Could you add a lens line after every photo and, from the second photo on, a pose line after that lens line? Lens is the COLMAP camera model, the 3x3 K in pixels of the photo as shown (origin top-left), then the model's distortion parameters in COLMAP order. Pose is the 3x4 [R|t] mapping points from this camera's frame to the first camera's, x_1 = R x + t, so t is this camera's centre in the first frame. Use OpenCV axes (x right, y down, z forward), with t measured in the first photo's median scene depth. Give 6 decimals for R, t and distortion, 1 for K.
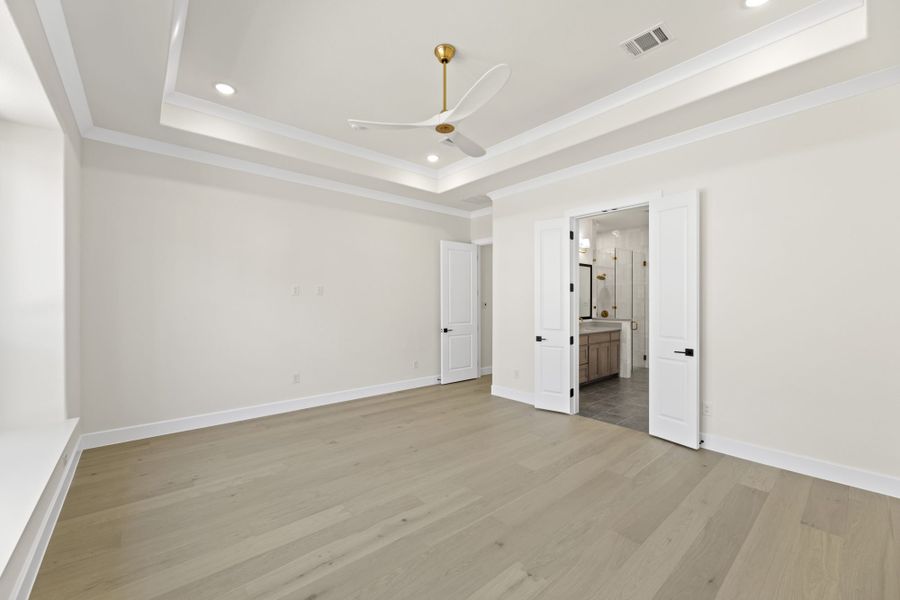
lens RADIAL K [[374.7, 0, 445.1], [0, 374.7, 293.4], [0, 0, 1]] dist [0.000040, 0.000044]
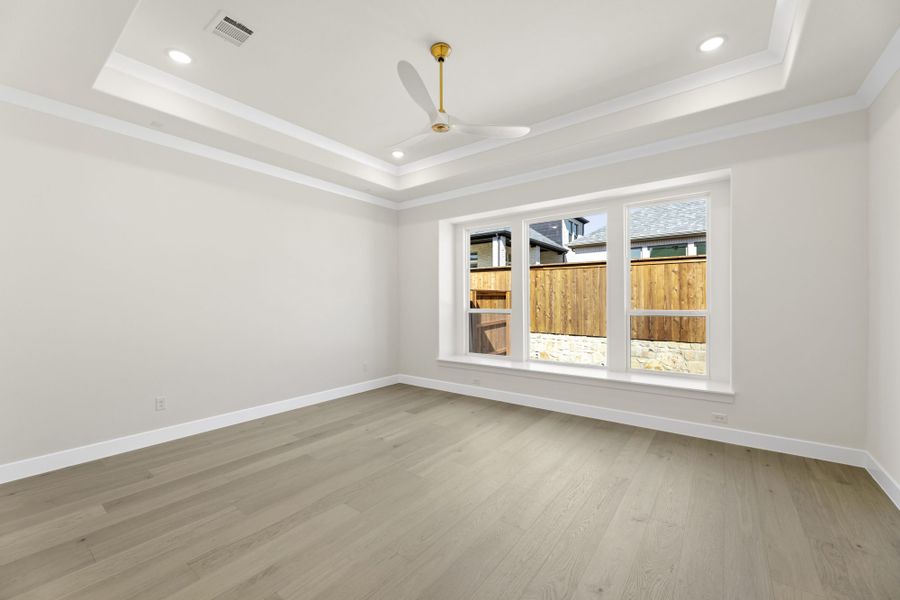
lens RADIAL K [[374.7, 0, 445.1], [0, 374.7, 293.4], [0, 0, 1]] dist [0.000040, 0.000044]
pose [[-0.978182, 0.000550, -0.207747, 0.202653], [0.009295, 0.999111, -0.041124, 0.046180], [0.207540, -0.042158, -0.977318, 1.997877]]
